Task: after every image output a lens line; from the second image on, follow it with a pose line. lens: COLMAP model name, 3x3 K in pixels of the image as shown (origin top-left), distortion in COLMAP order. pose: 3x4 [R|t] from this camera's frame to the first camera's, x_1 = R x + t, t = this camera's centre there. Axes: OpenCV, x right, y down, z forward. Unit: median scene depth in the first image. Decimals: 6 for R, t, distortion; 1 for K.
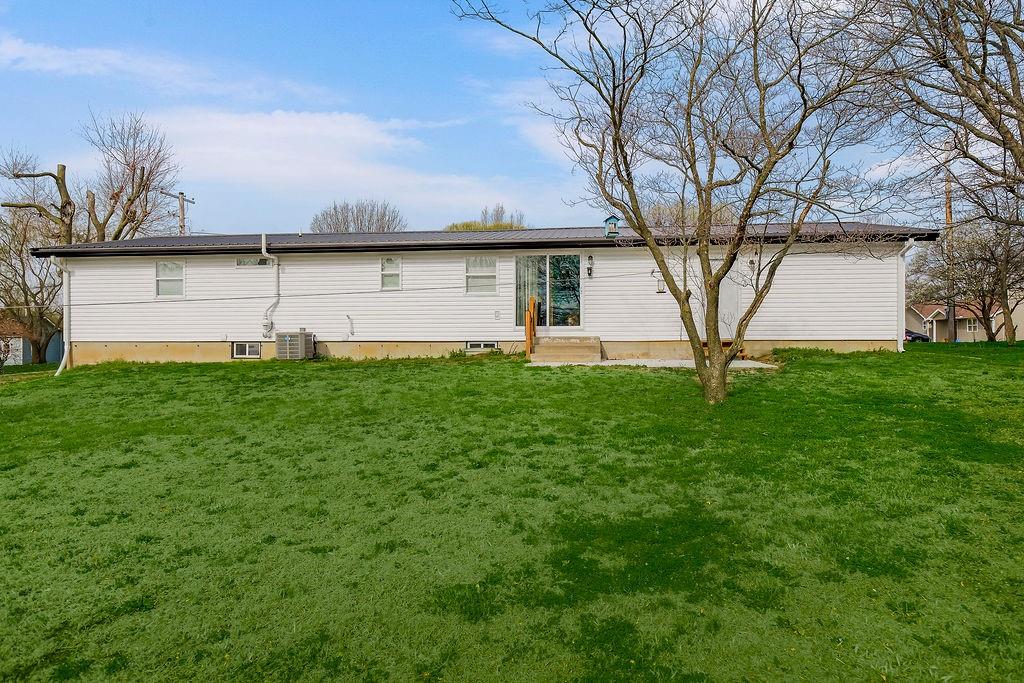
lens RADIAL K [[633.0, 0, 516.1], [0, 633.0, 340.1], [0, 0, 1]] dist [0.007336, 0.000681]
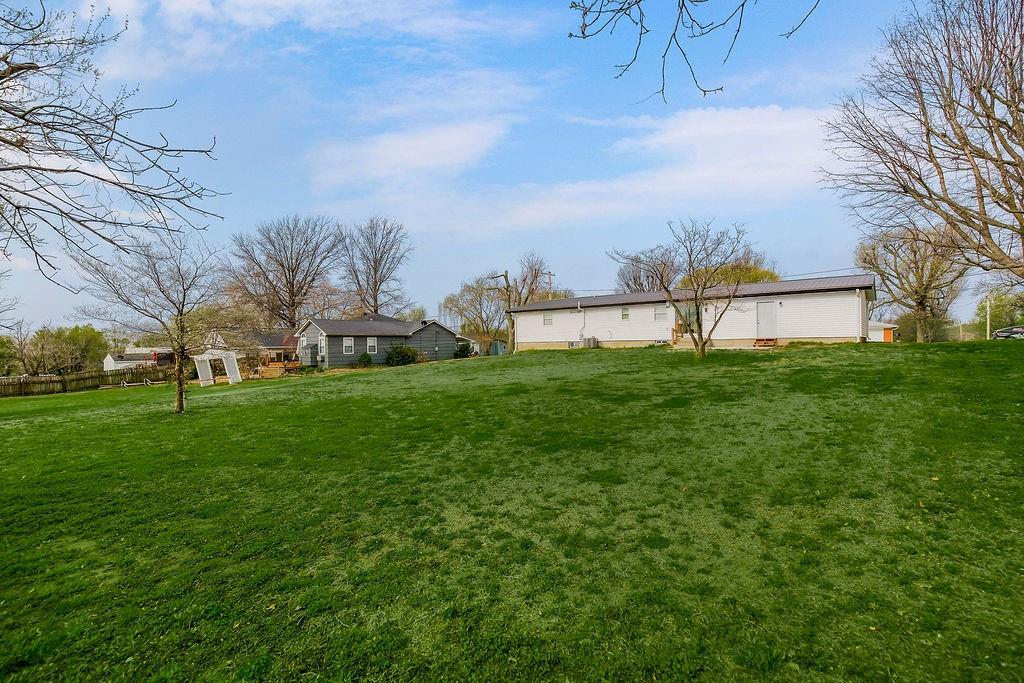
lens RADIAL K [[465.4, 0, 512.8], [0, 465.4, 343.8], [0, 0, 1]] dist [0.000087, 0.000171]
pose [[0.848195, -0.009028, -0.529607, 0.393824], [0.009144, 0.999955, -0.002401, 0.014419], [0.529605, -0.002806, 0.848240, -0.794686]]
